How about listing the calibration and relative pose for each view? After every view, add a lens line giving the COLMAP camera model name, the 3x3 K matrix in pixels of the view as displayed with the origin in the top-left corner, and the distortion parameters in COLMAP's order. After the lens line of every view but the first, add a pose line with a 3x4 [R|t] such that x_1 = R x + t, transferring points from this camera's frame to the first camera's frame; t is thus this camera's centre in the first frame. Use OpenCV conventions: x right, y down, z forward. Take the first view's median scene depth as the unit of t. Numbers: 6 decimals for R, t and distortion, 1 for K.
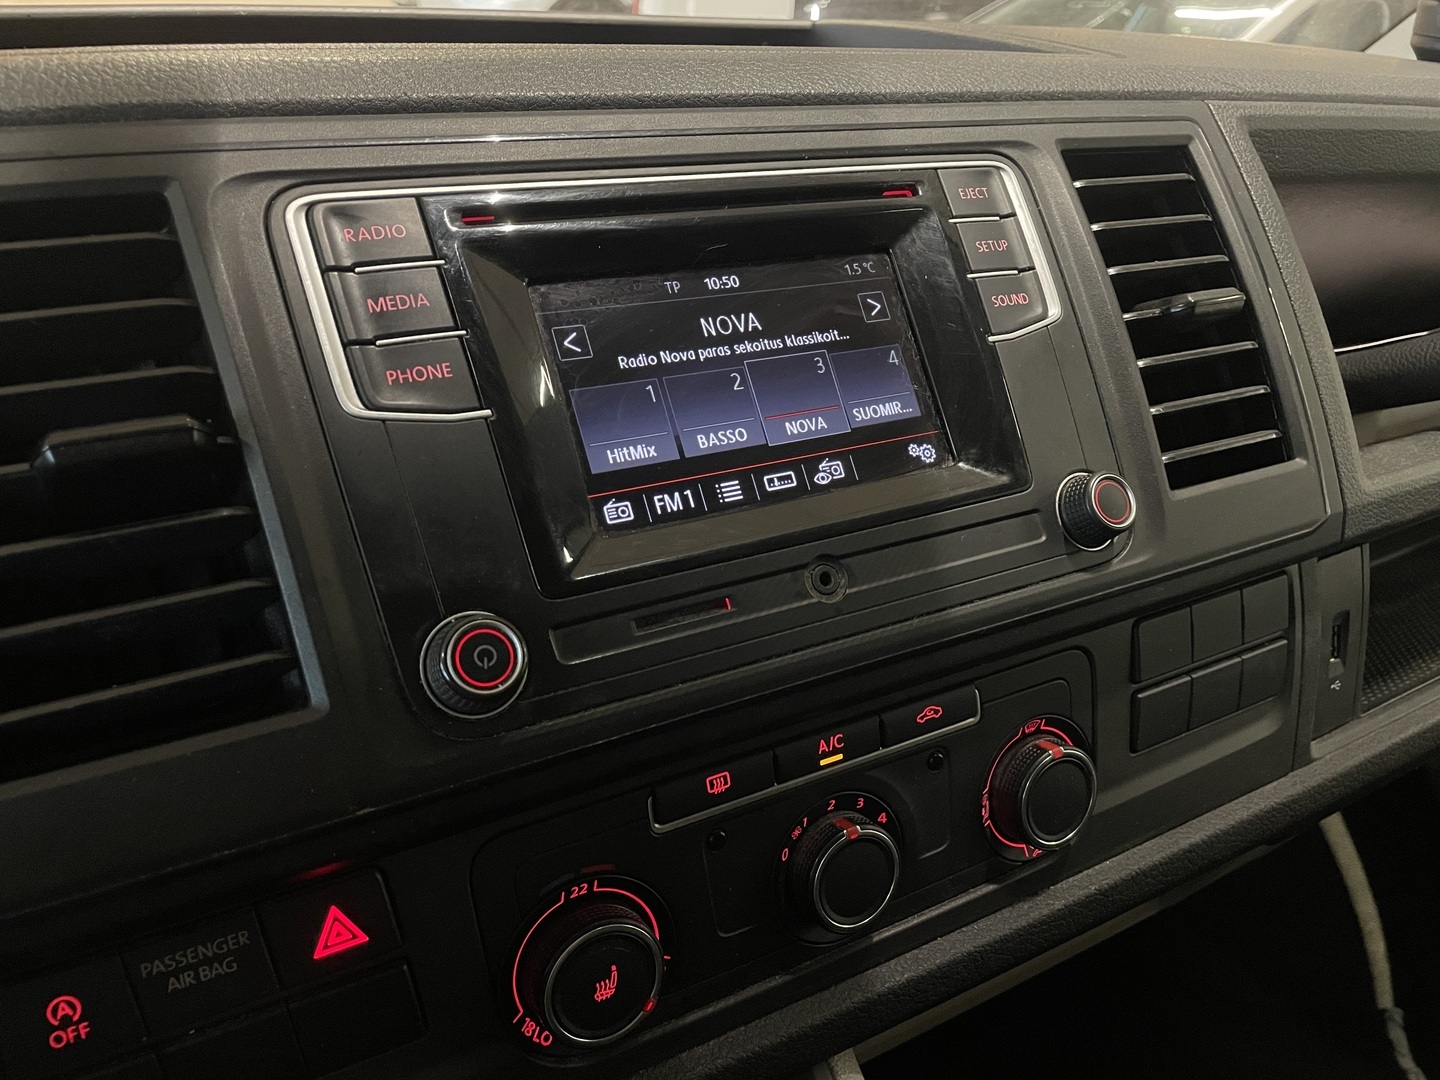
lens RADIAL K [[1089.3, 0, 711.8], [0, 1089.3, 536.5], [0, 0, 1]] dist [0.079510, -0.099894]
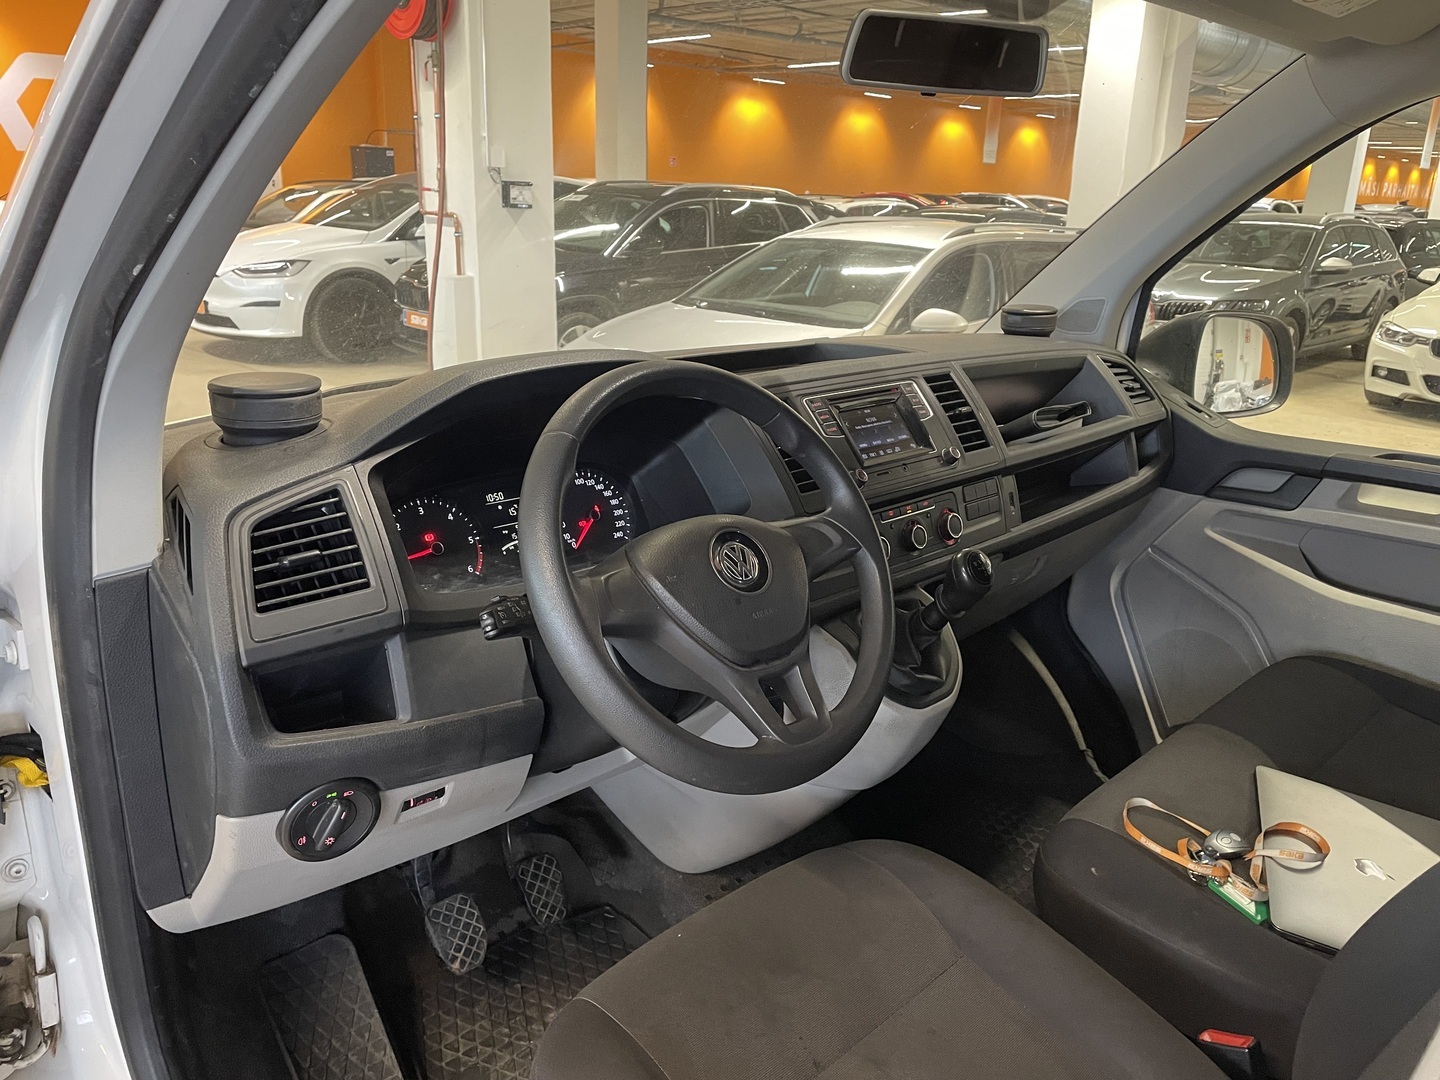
lens RADIAL K [[1089.3, 0, 711.8], [0, 1089.3, 536.5], [0, 0, 1]] dist [0.079510, -0.099894]
pose [[0.963695, -0.108570, 0.243937, -1.504722], [0.154180, 0.972165, -0.176419, 0.823273], [-0.217994, 0.207624, 0.953609, -2.591638]]
